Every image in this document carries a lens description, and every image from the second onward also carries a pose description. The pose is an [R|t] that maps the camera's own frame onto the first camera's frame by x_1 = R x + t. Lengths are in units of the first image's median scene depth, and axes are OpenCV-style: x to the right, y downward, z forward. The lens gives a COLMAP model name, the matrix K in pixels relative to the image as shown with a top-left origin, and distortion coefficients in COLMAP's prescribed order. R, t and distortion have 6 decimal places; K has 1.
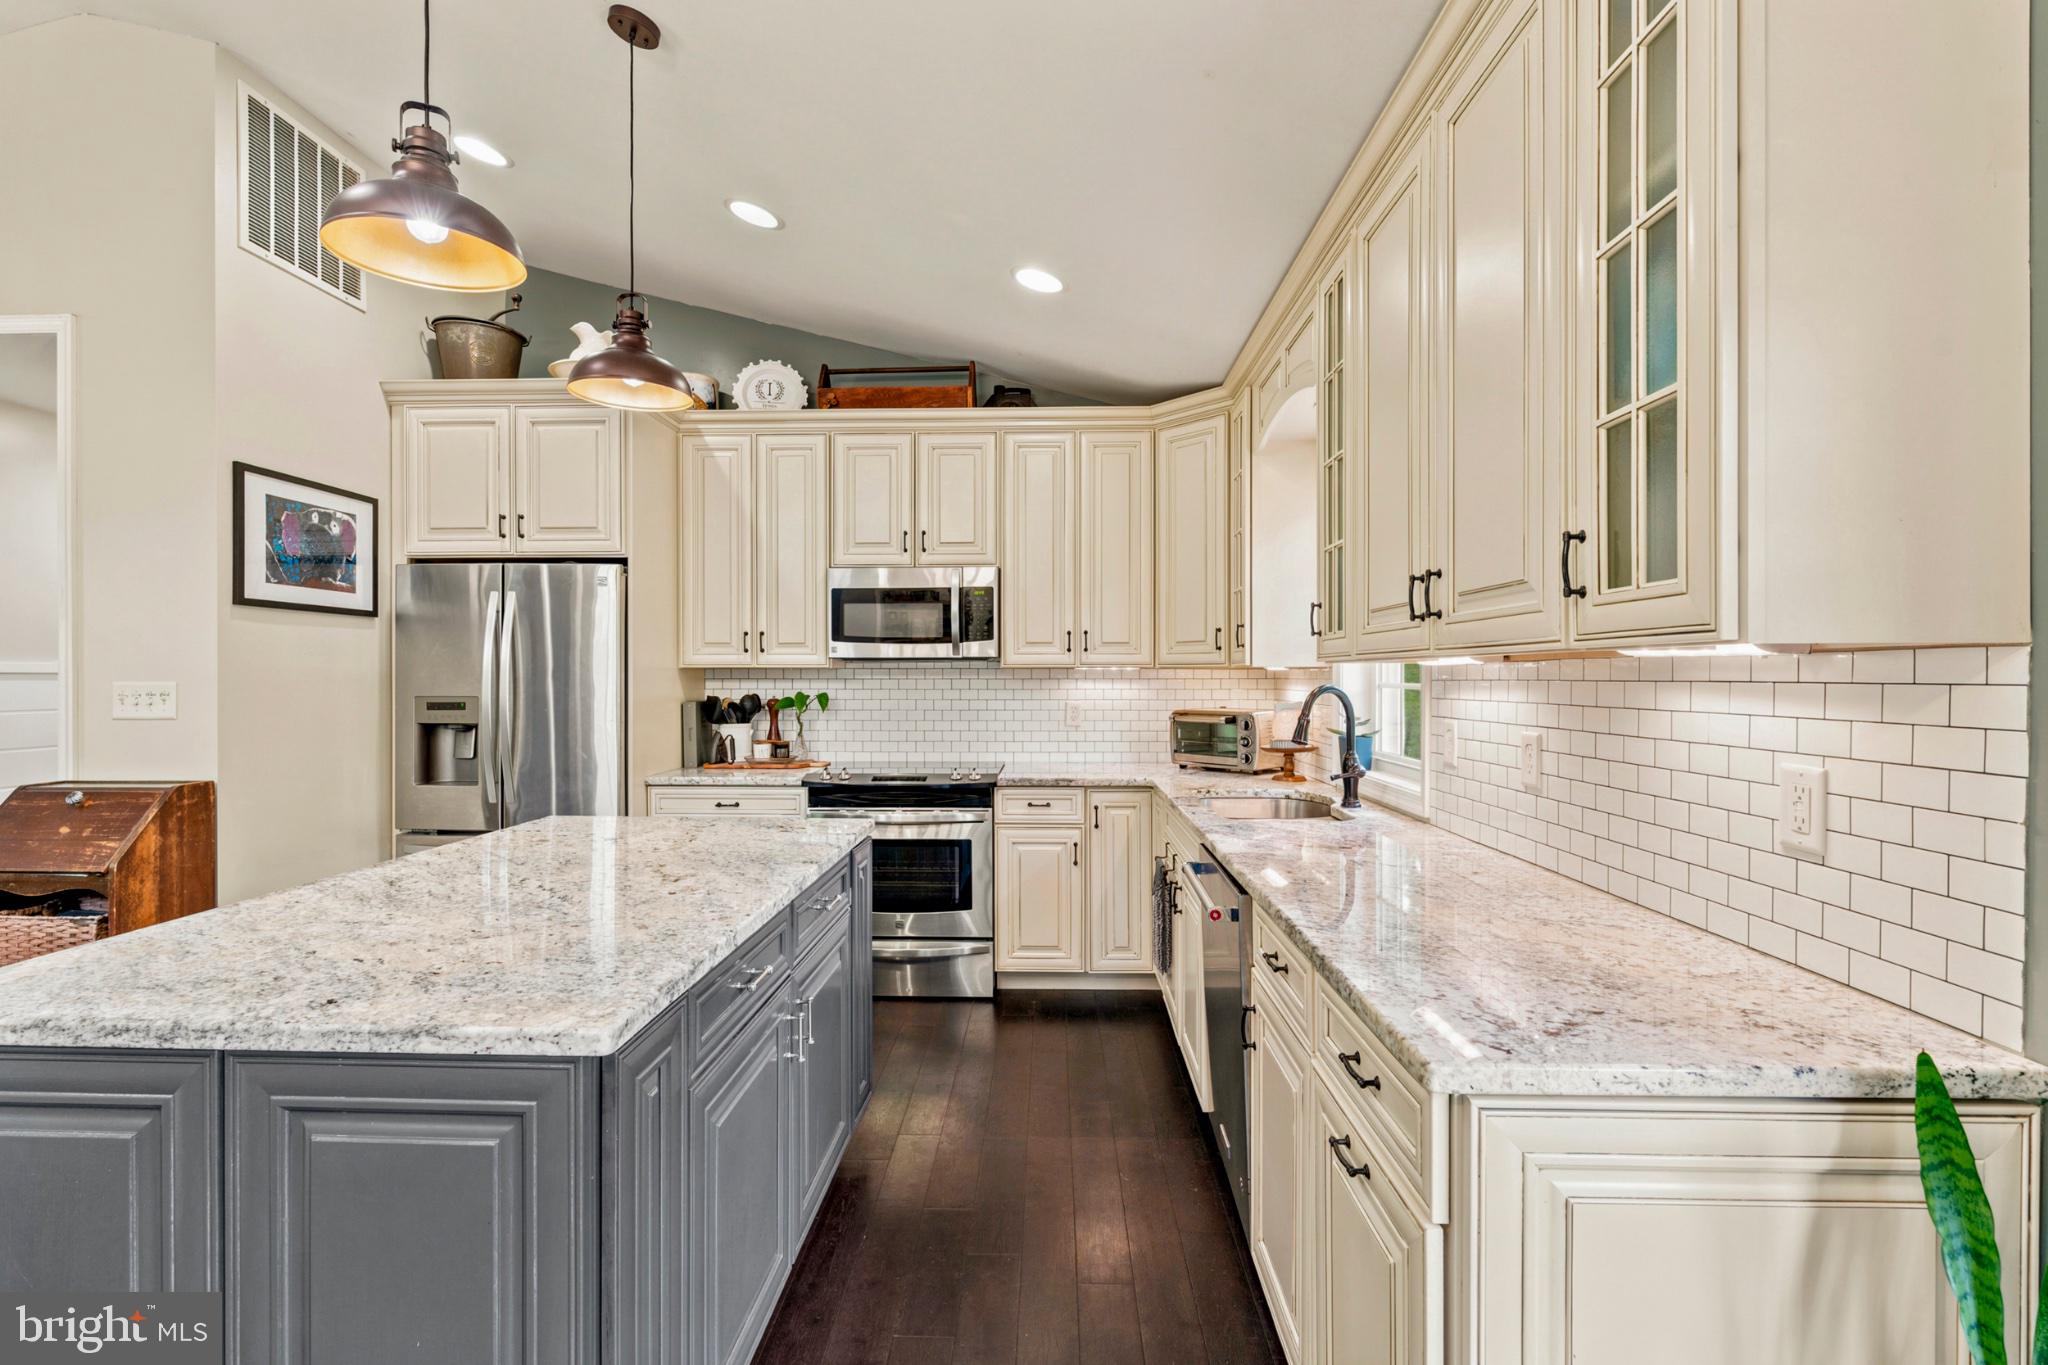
lens RADIAL K [[905.1, 0, 1026.4], [0, 905.1, 680.7], [0, 0, 1]] dist [-0.002156, -0.000208]
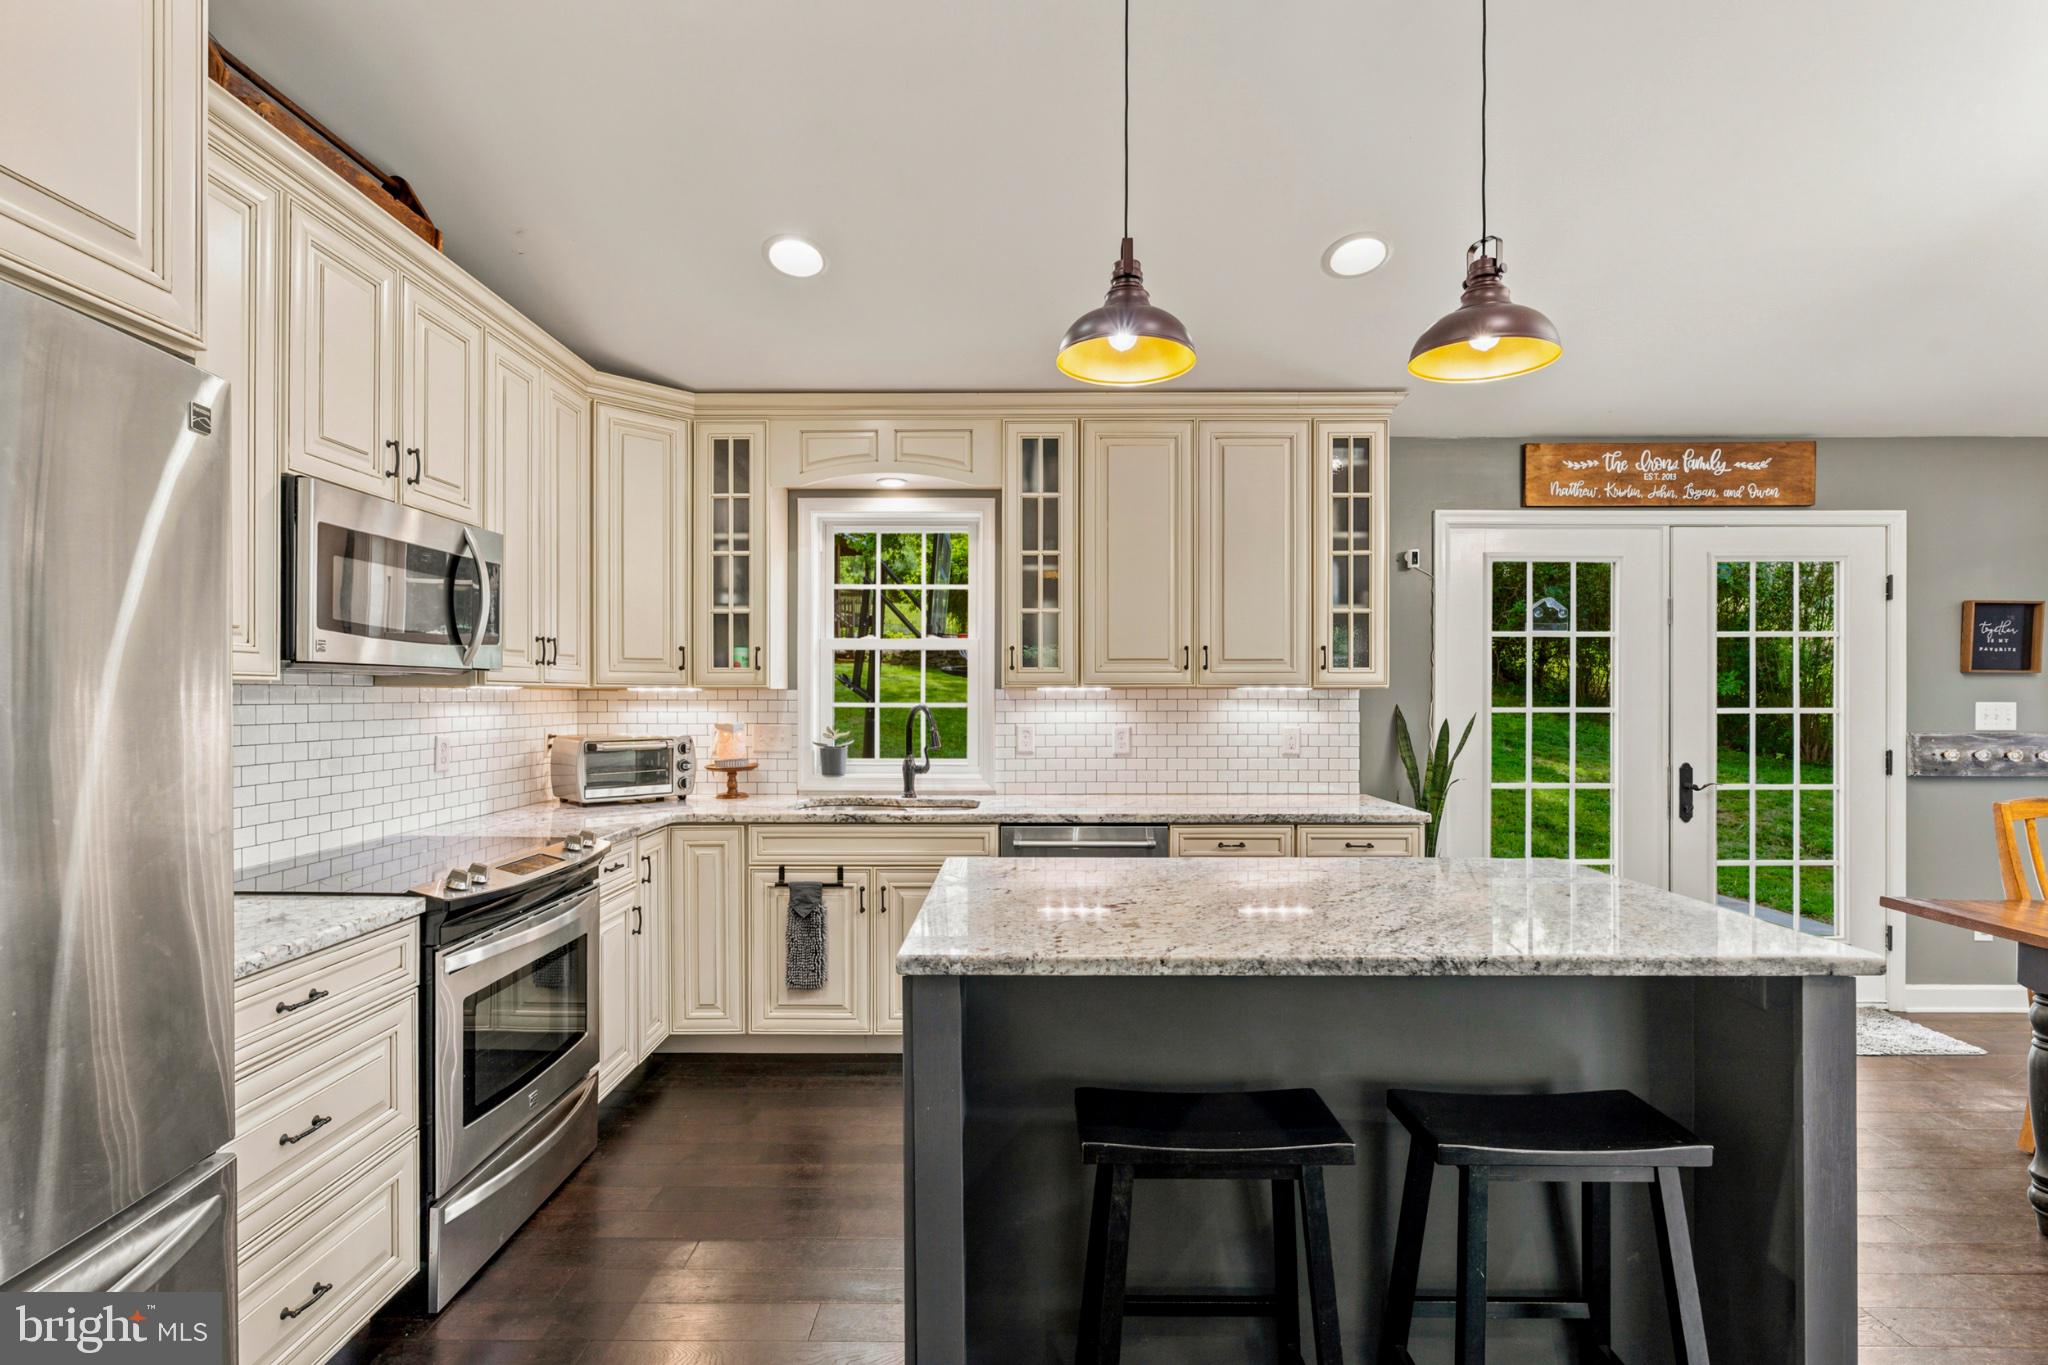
lens RADIAL K [[965.1, 0, 1020.2], [0, 965.1, 690.0], [0, 0, 1]] dist [0.000263, 0.000112]
pose [[-0.023901, 0.005723, 0.999698, -0.763049], [0.005505, 0.999969, -0.005593, -0.004950], [-0.999699, 0.005370, -0.023932, 0.643667]]
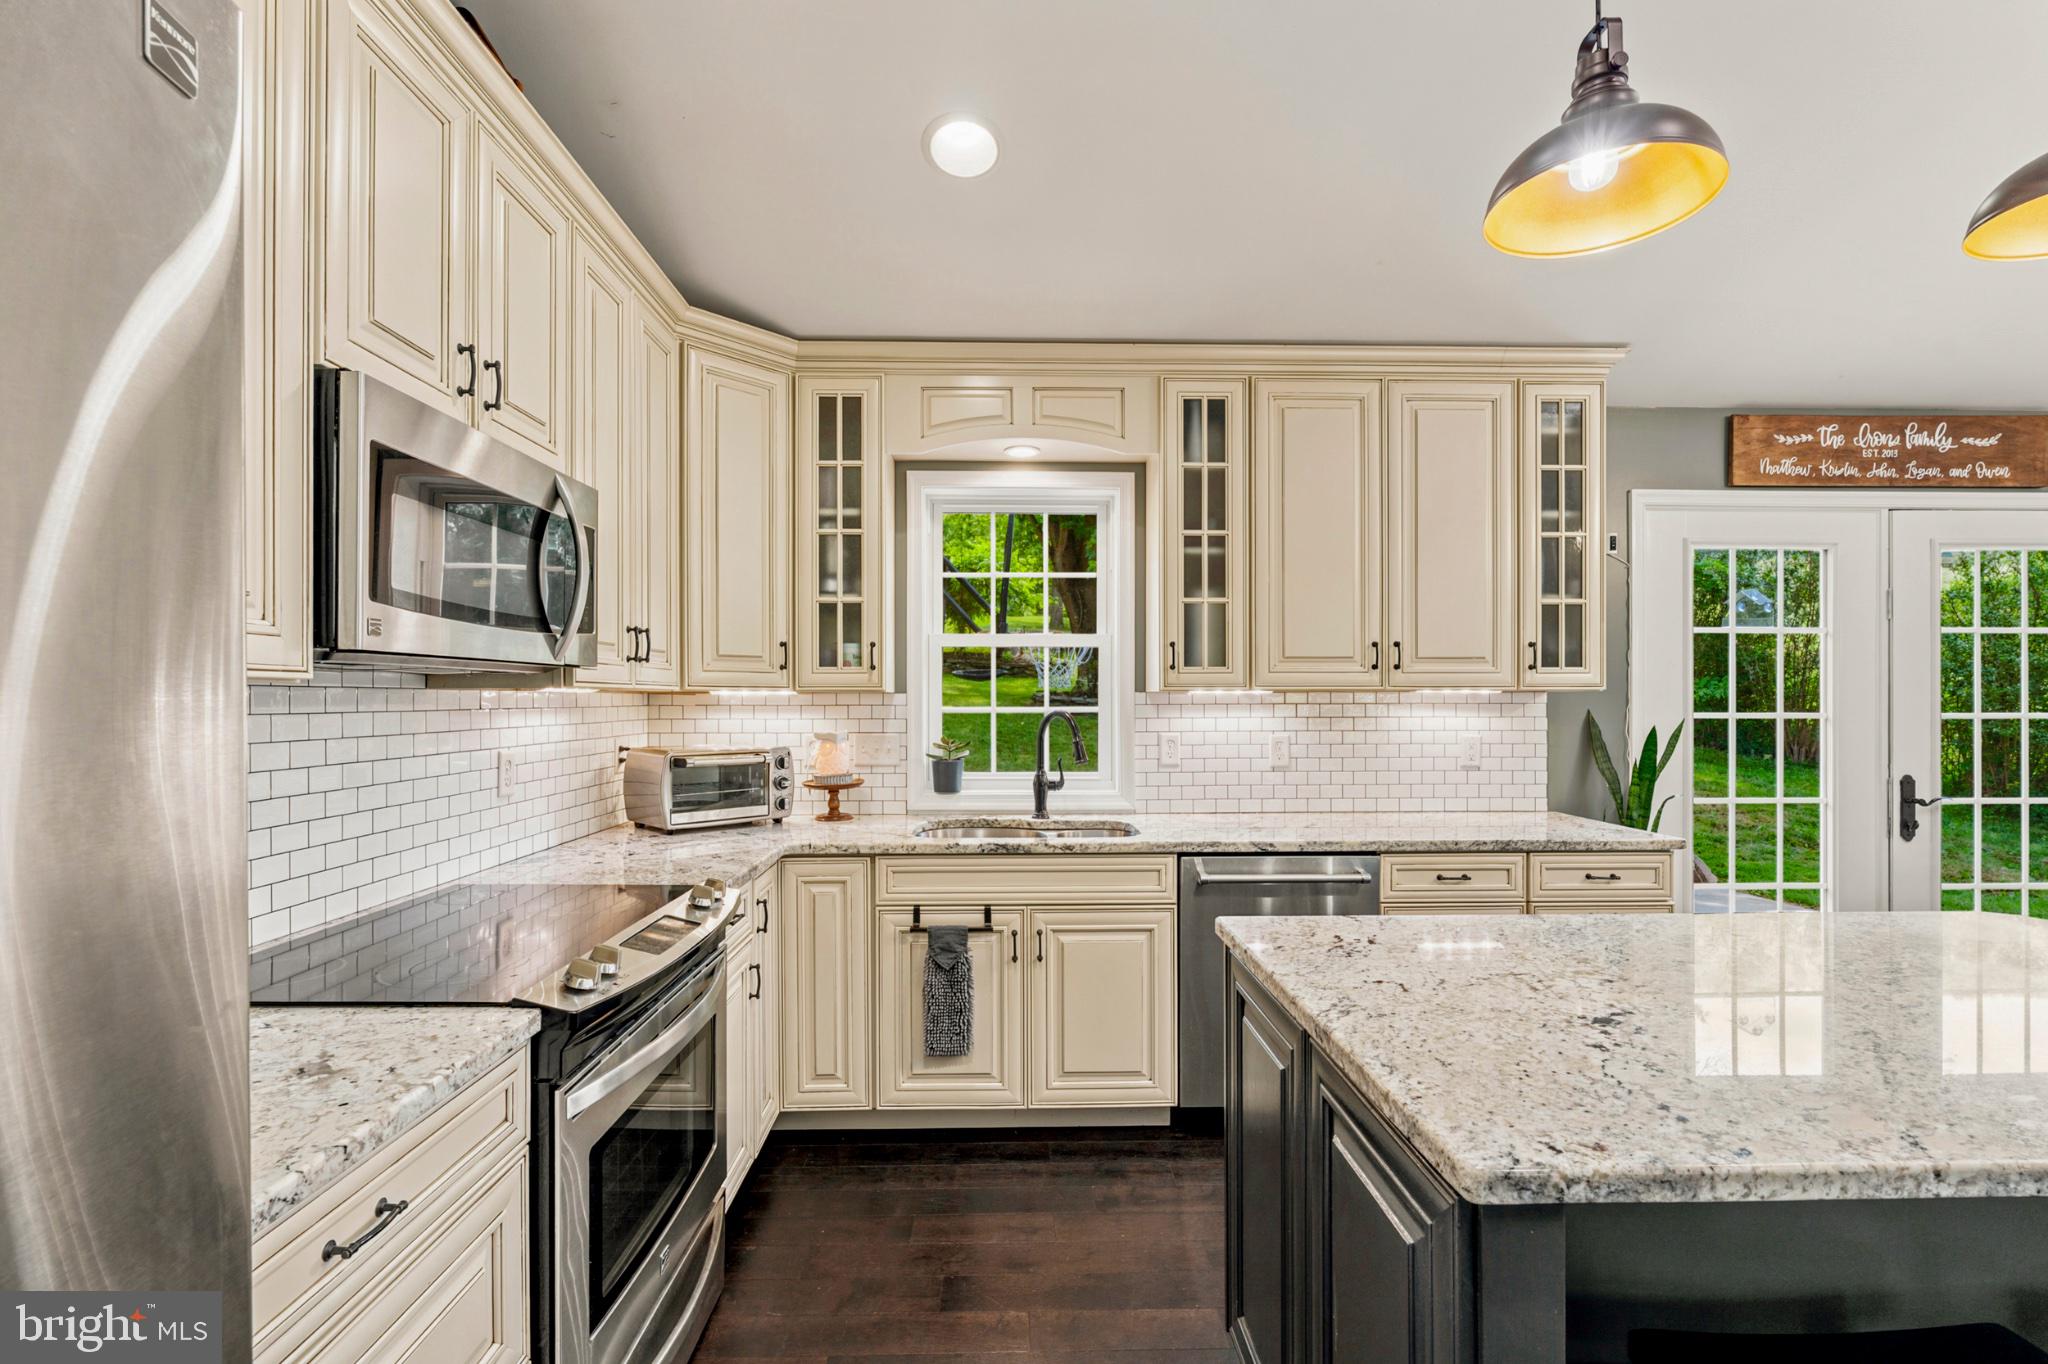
lens RADIAL K [[910.8, 0, 1023.4], [0, 910.8, 694.7], [0, 0, 1]] dist [-0.000807, 0.000168]
pose [[-0.055379, 0.004731, 0.998454, -0.566179], [0.006248, 0.999971, -0.004392, -0.006583], [-0.998446, 0.005995, -0.055407, 0.798957]]
